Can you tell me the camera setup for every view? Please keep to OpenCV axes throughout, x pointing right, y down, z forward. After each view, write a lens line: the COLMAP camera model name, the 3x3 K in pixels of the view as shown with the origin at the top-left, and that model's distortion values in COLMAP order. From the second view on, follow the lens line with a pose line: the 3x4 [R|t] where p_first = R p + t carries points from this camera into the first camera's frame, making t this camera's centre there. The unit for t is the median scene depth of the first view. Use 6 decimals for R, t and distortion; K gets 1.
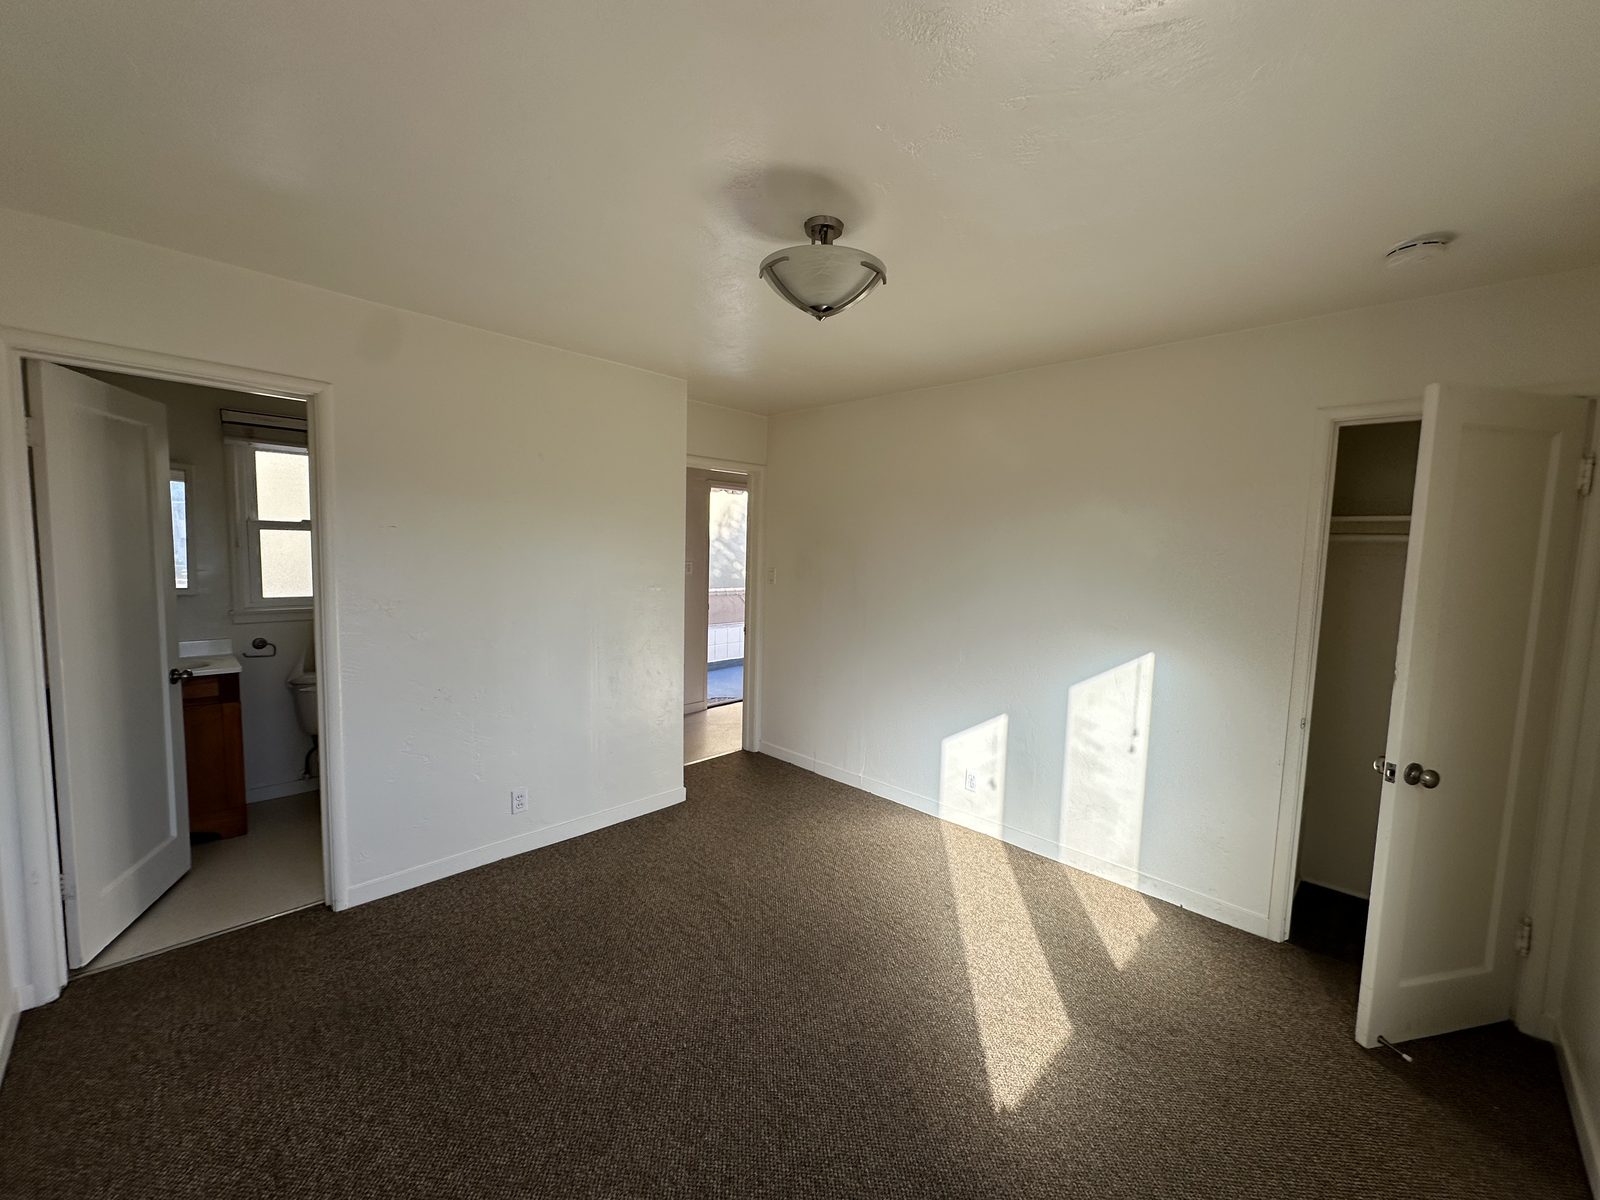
lens RADIAL K [[636.1, 0, 800.0], [0, 636.1, 600.0], [0, 0, 1]] dist [0.001391, 0.000227]
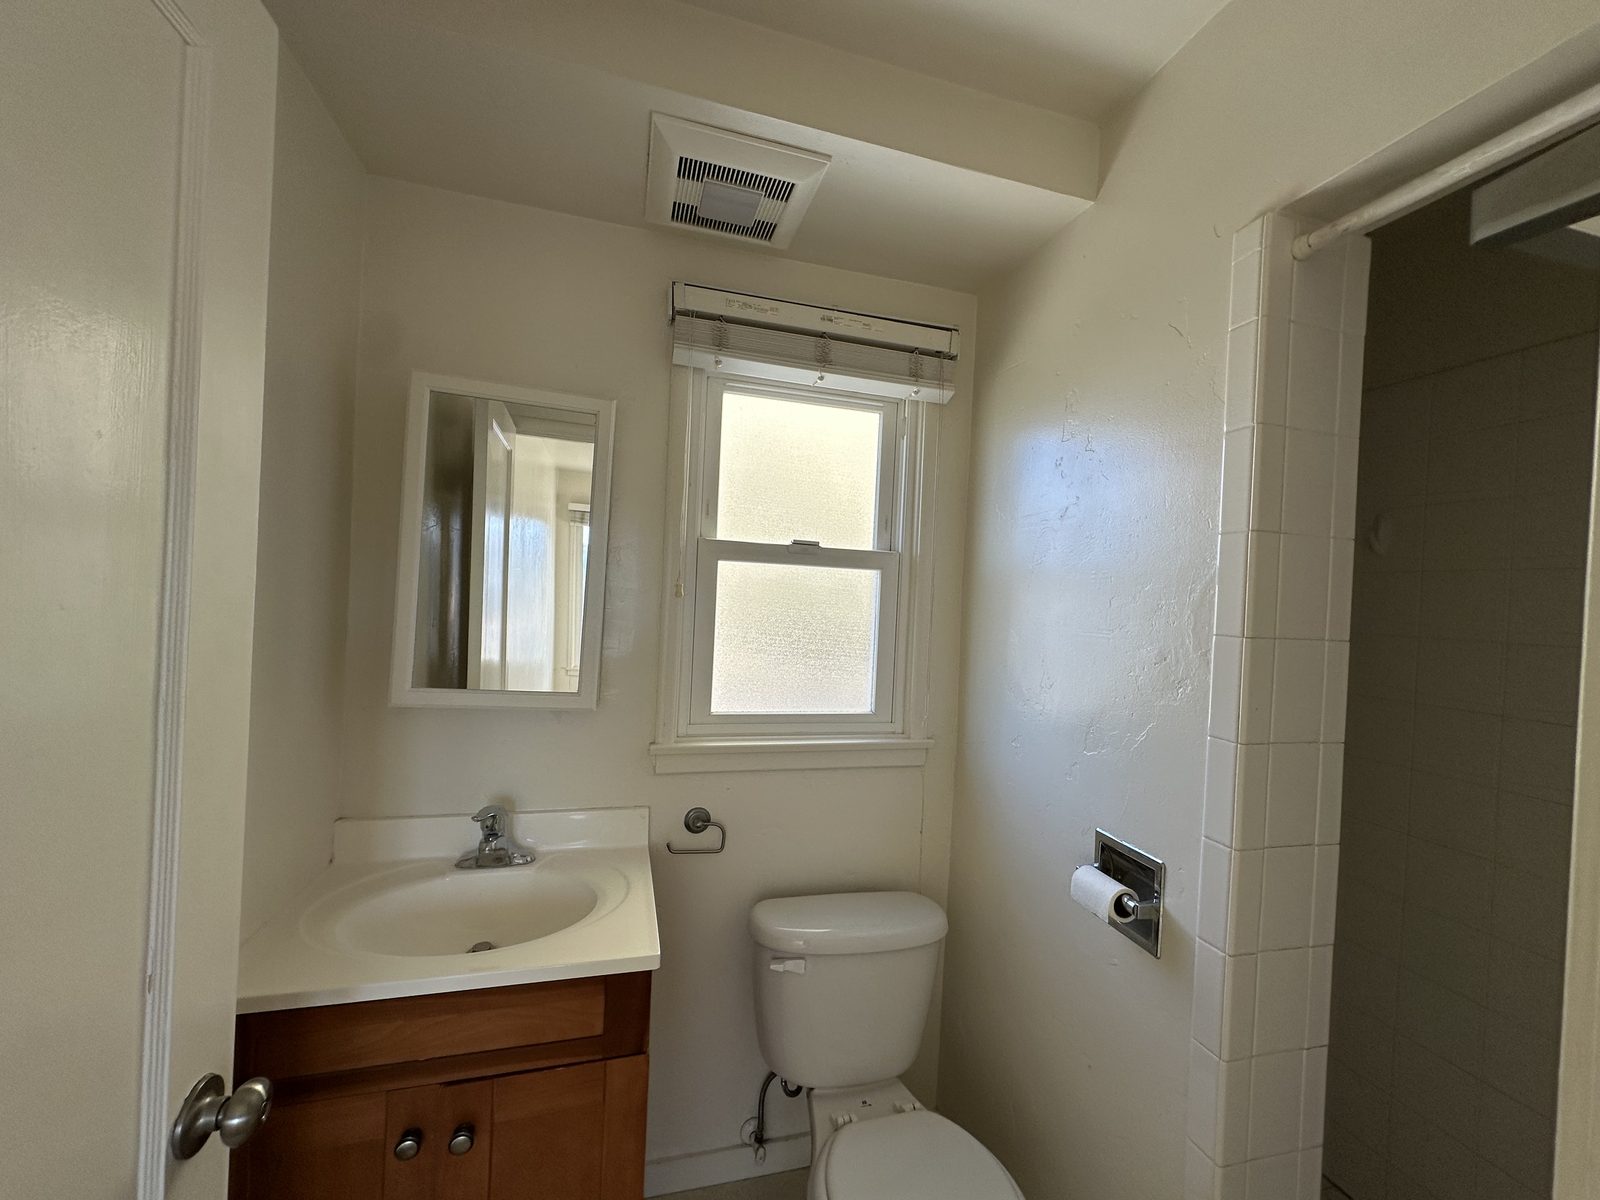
lens RADIAL K [[636.1, 0, 800.0], [0, 636.1, 600.0], [0, 0, 1]] dist [0.001391, 0.000227]
pose [[0.864778, 0.048343, -0.499823, -0.574604], [-0.074418, 0.996702, -0.032354, -0.072692], [0.496610, 0.065175, 0.865523, 0.644902]]
